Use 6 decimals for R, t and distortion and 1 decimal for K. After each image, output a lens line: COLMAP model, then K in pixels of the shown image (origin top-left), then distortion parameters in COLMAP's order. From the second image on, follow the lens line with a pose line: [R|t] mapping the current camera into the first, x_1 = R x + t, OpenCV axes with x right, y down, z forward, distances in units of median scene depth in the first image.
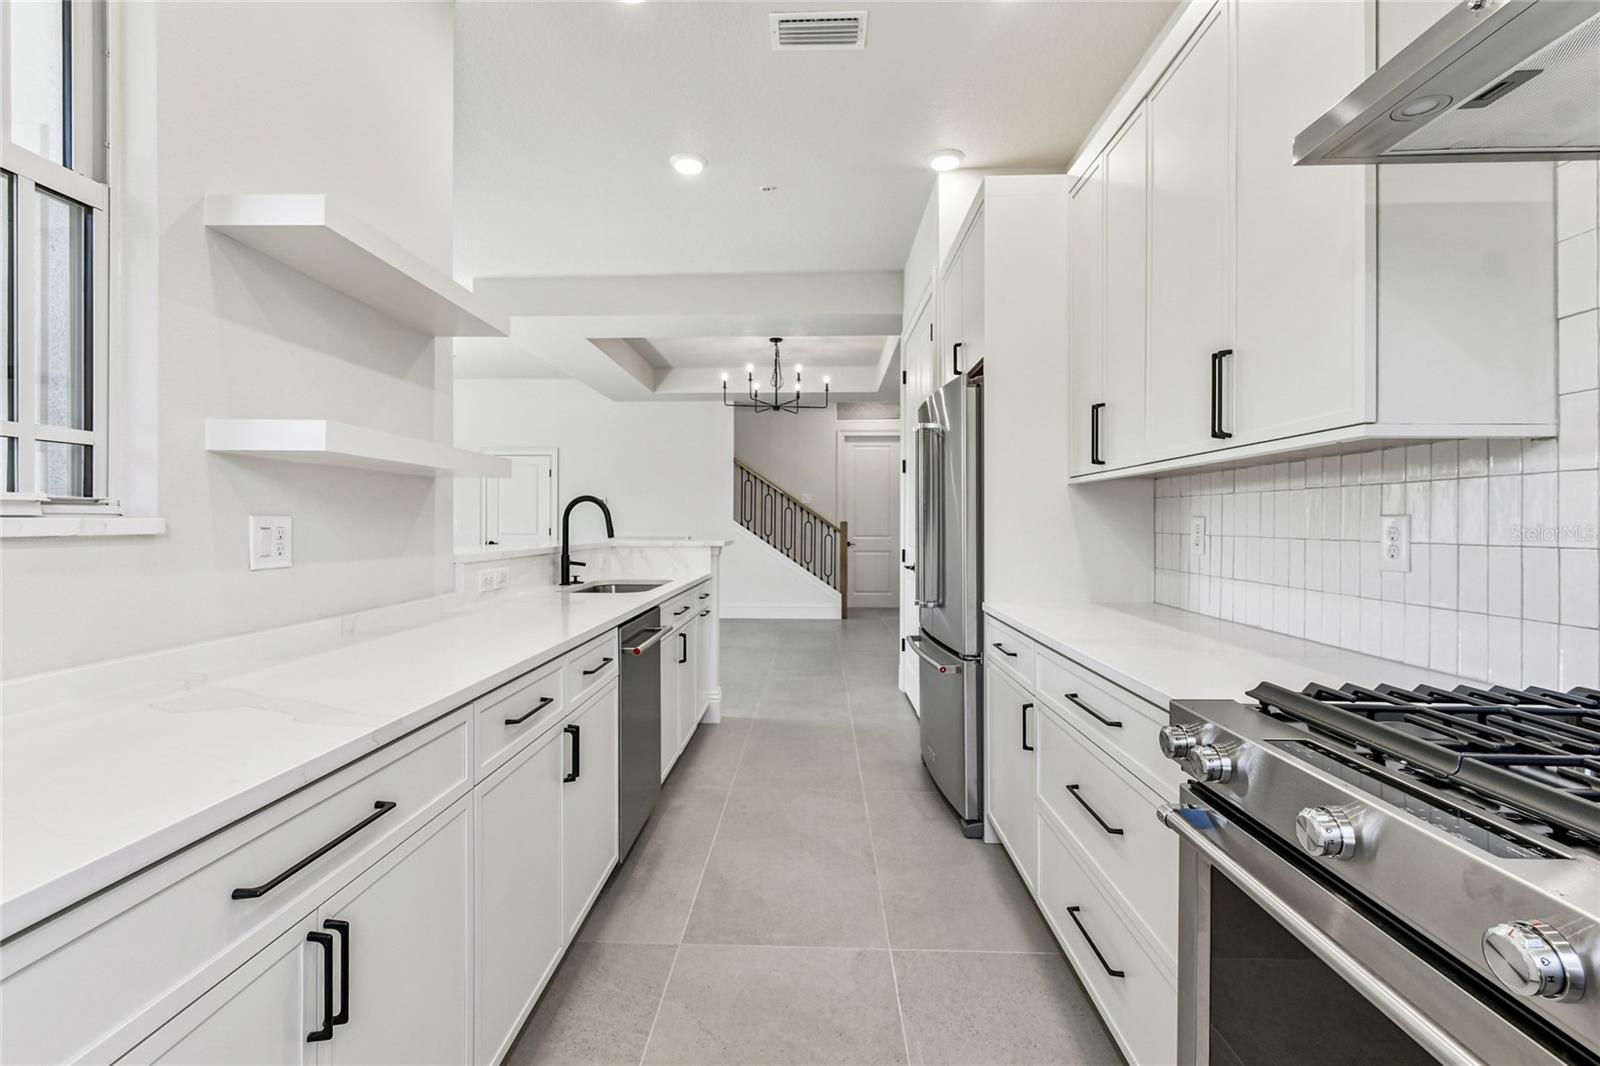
lens RADIAL K [[715.9, 0, 799.5], [0, 715.9, 527.4], [0, 0, 1]] dist [-0.000842, 0.000026]
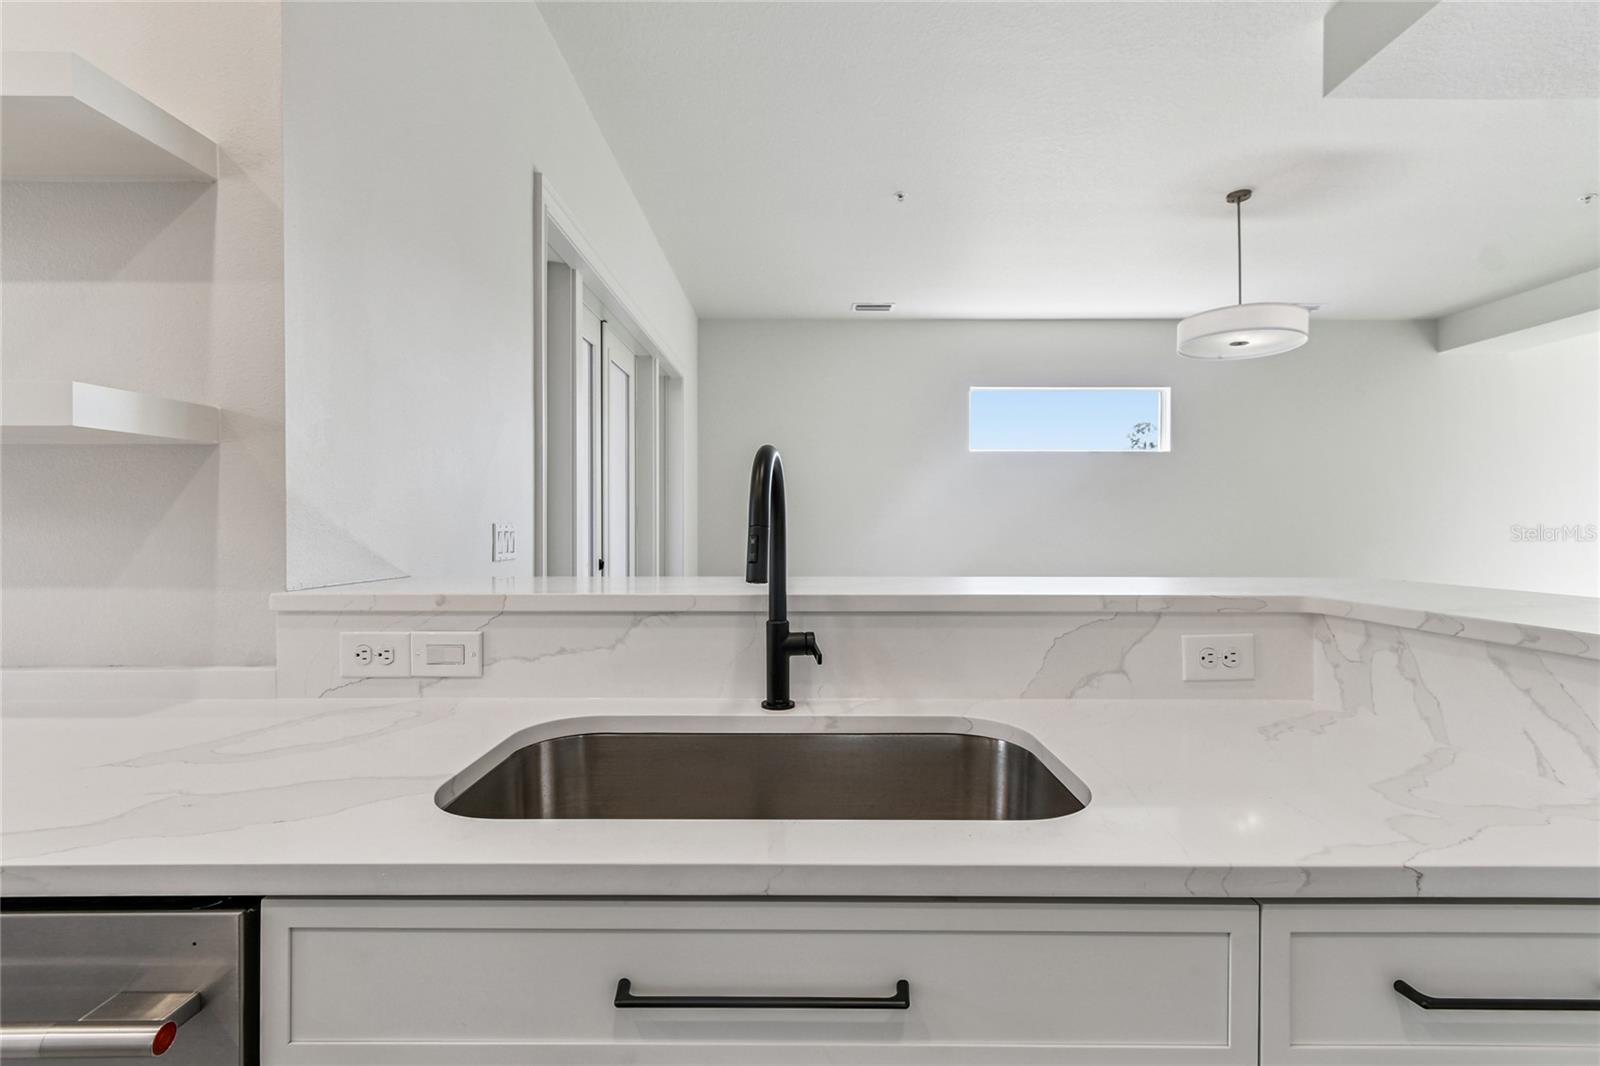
lens RADIAL K [[715.9, 0, 799.5], [0, 715.9, 527.4], [0, 0, 1]] dist [-0.000842, 0.000026]
pose [[0.024584, 0.000905, -0.999697, 0.010292], [-0.010427, 0.999945, 0.000648, -0.003220], [0.999643, 0.010408, 0.024592, 0.384331]]
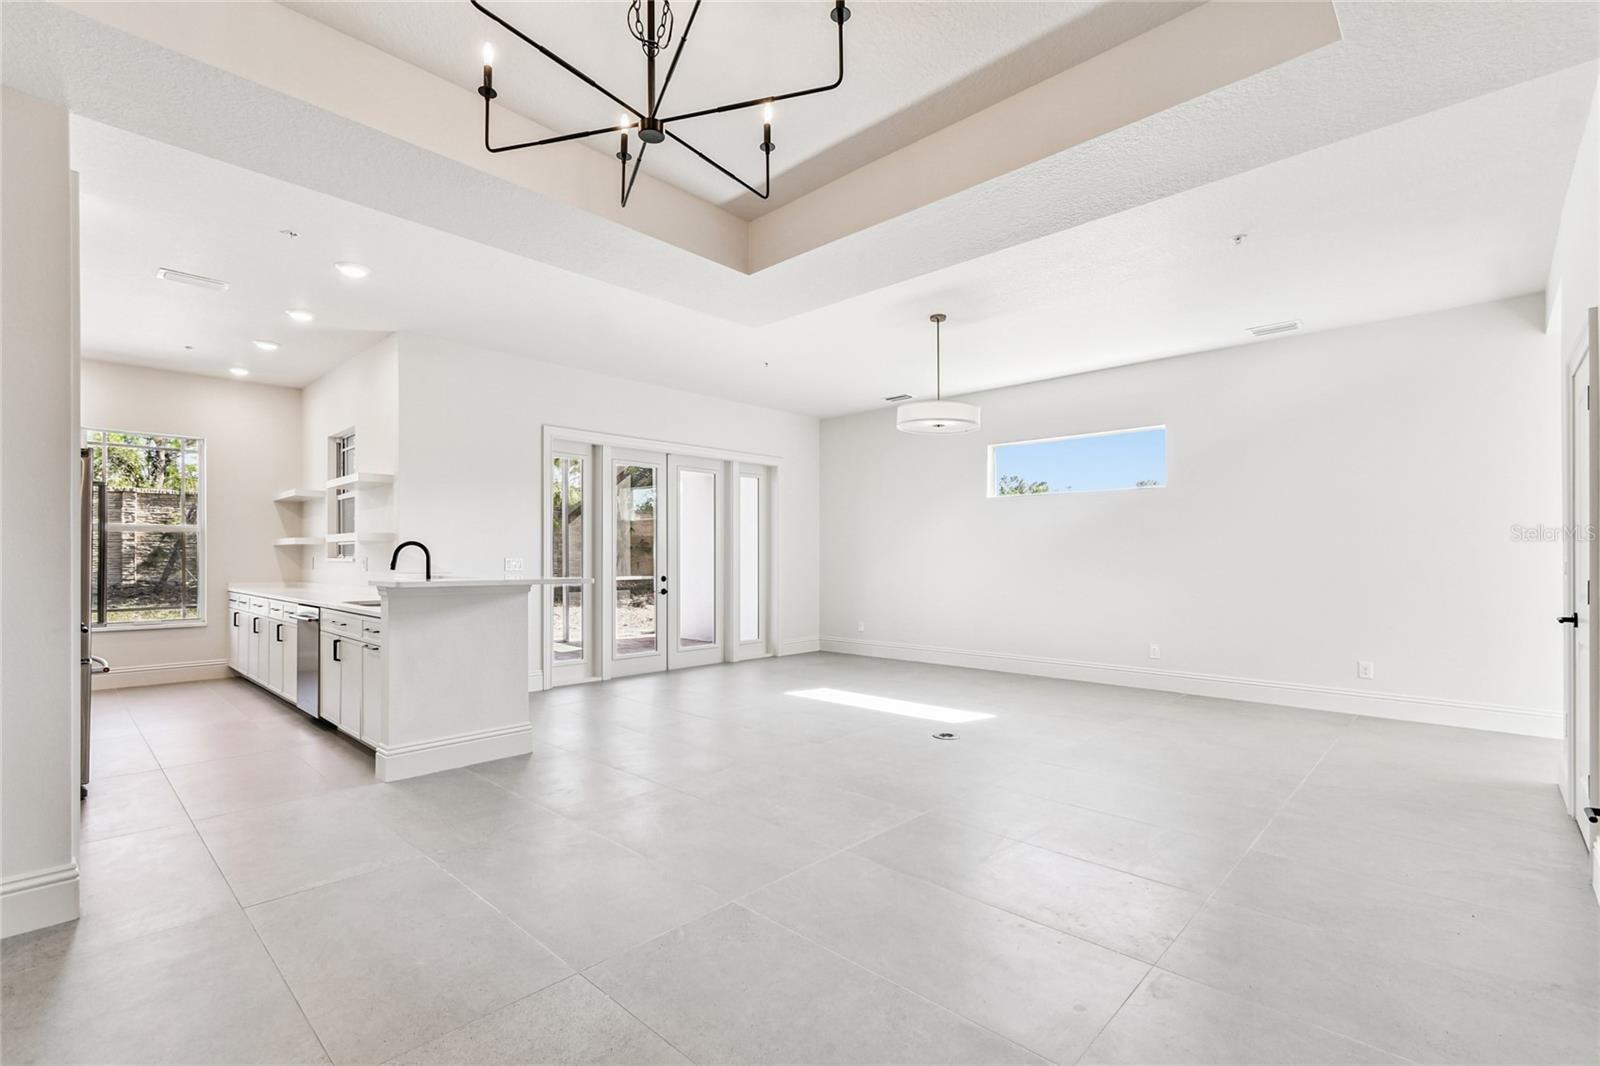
lens RADIAL K [[709.0, 0, 803.2], [0, 709.0, 554.9], [0, 0, 1]] dist [-0.000713, 0.000119]
pose [[-0.662399, -0.004703, -0.749136, 0.099638], [-0.007732, 0.999970, 0.000559, -0.008853], [0.749111, 0.006162, -0.662416, 0.971310]]
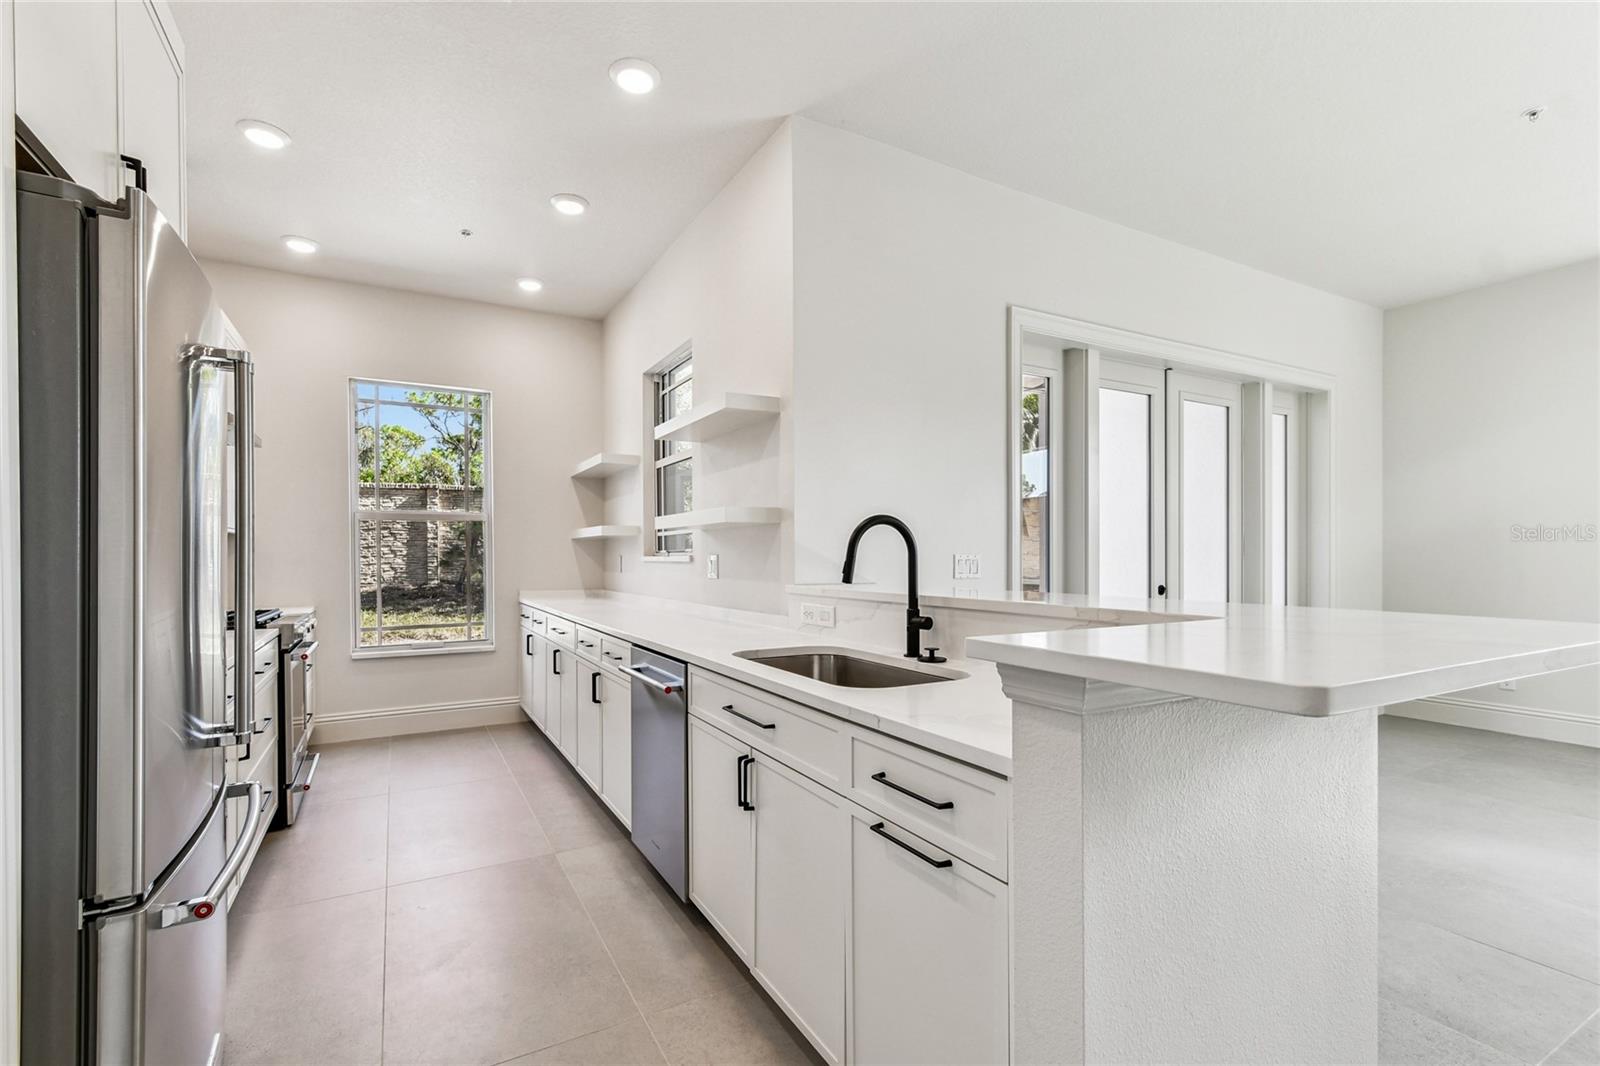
lens RADIAL K [[725.9, 0, 795.9], [0, 725.9, 559.6], [0, 0, 1]] dist [-0.002253, 0.000076]
pose [[-0.861916, 0.004483, -0.507032, 0.034527], [-0.002360, 0.999915, 0.012853, -0.005334], [0.507046, 0.012275, -0.861831, 0.573305]]
